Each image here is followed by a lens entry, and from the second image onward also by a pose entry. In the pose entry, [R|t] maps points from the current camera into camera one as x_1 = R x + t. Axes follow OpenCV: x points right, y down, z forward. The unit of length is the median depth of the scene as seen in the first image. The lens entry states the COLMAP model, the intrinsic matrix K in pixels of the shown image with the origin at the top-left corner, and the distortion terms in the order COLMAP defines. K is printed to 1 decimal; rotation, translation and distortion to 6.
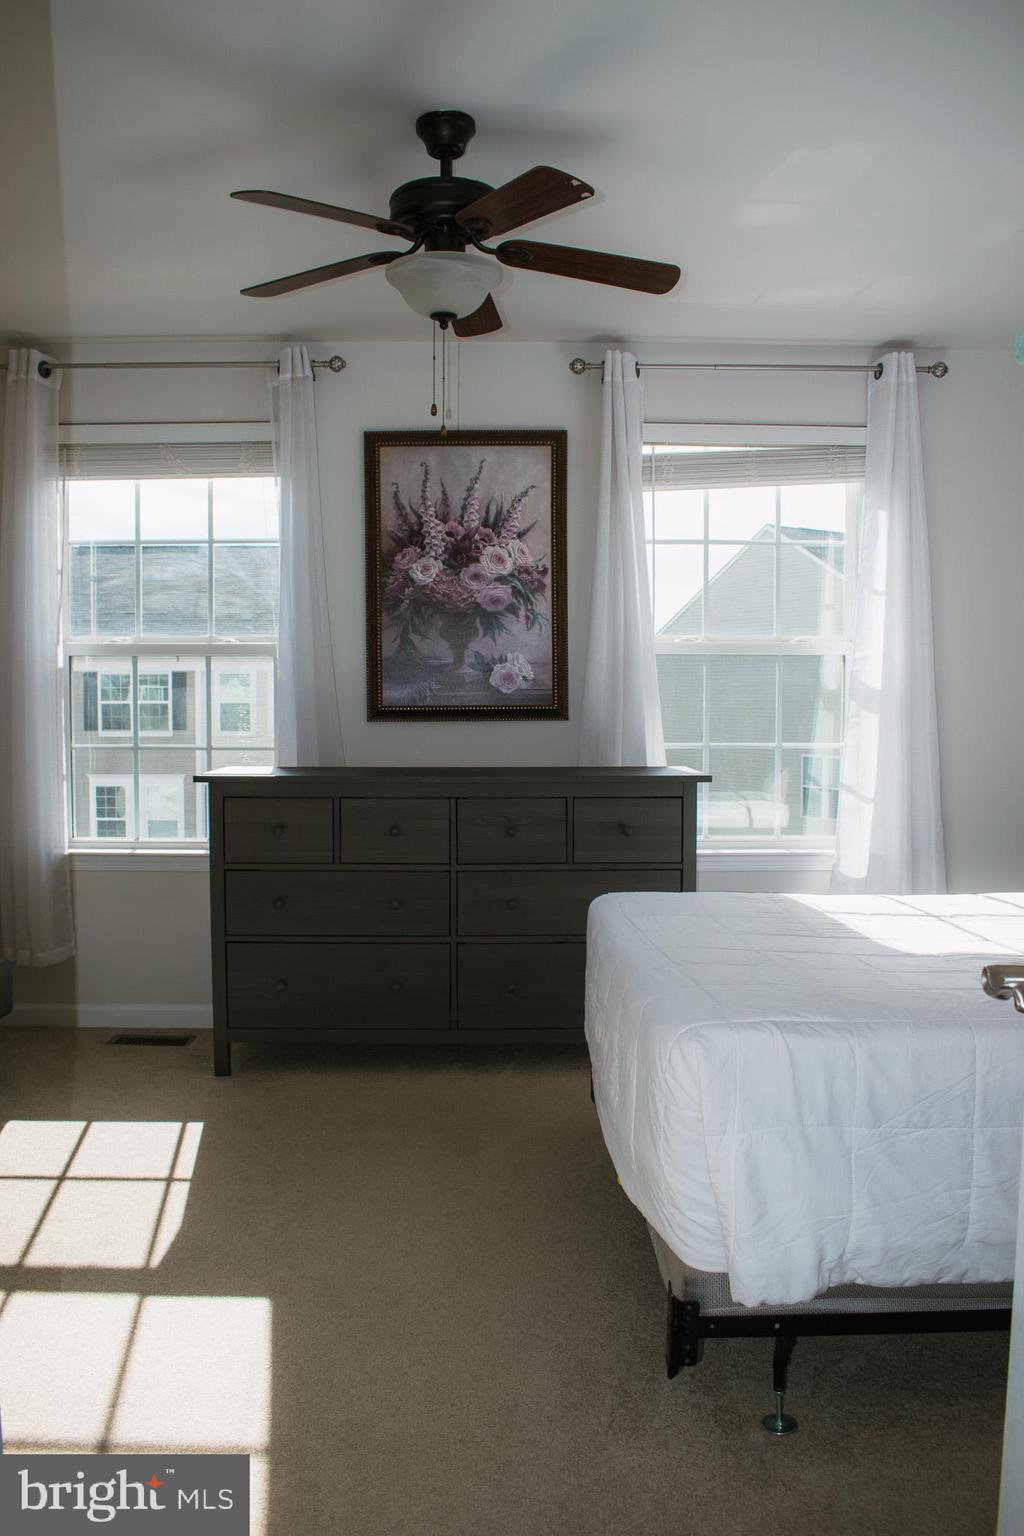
lens RADIAL K [[1198.1, 0, 512.0], [0, 1198.1, 768.0], [0, 0, 1]] dist [-0.107568, 0.026462]
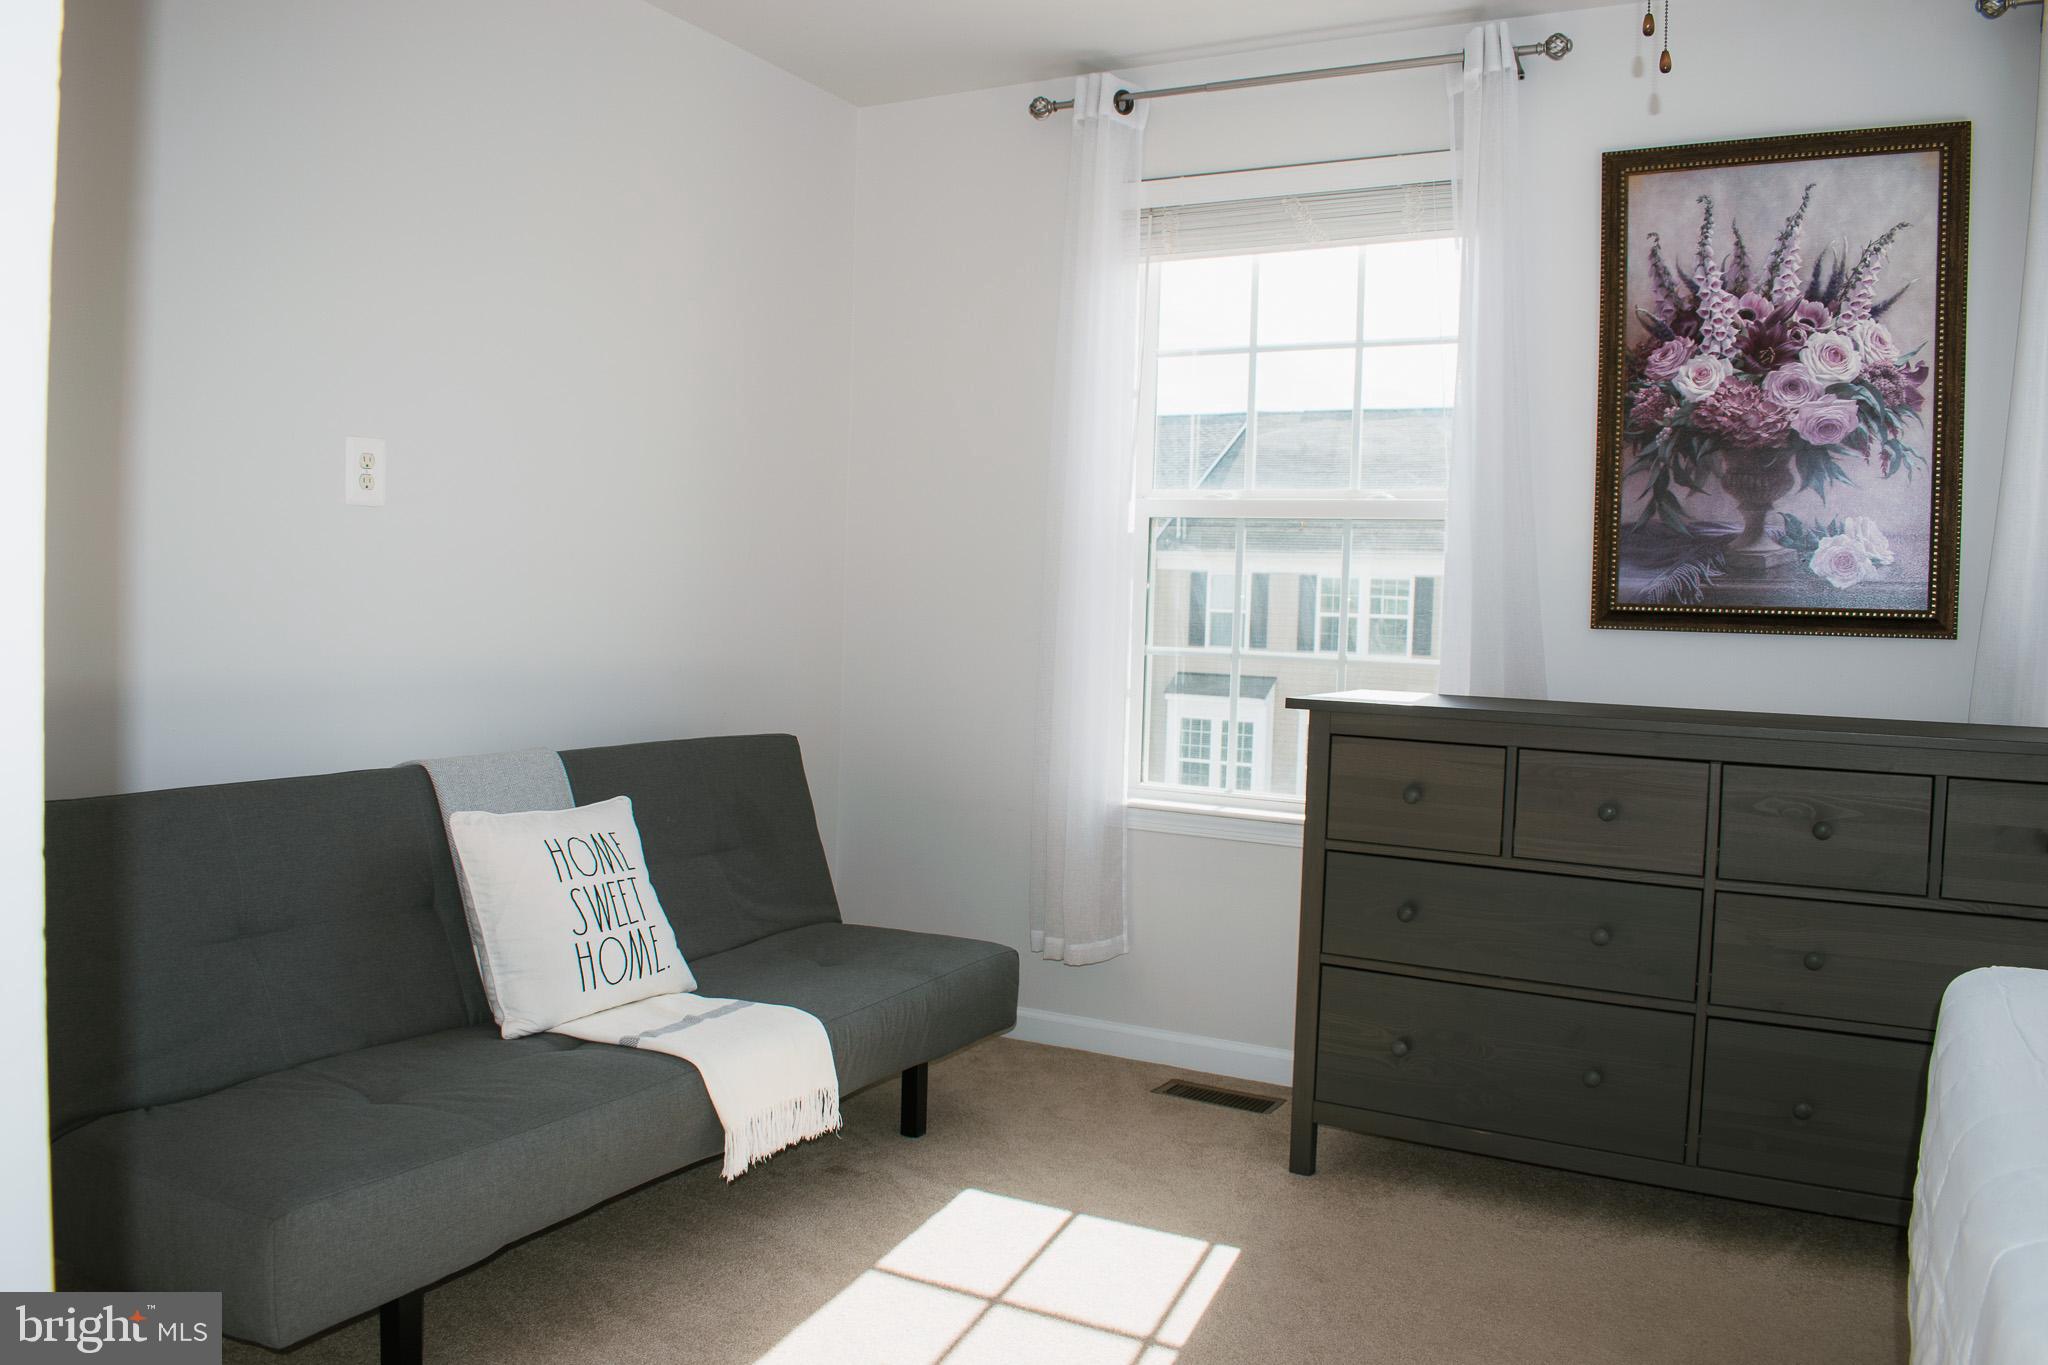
lens RADIAL K [[1597.5, 0, 1024.0], [0, 1597.5, 682.5], [0, 0, 1]] dist [-0.107568, 0.026462]
pose [[0.863648, 0.049992, -0.501611, 0.033201], [-0.058589, 0.998281, -0.001385, 0.006668], [0.500680, 0.030585, 0.865092, 0.166052]]
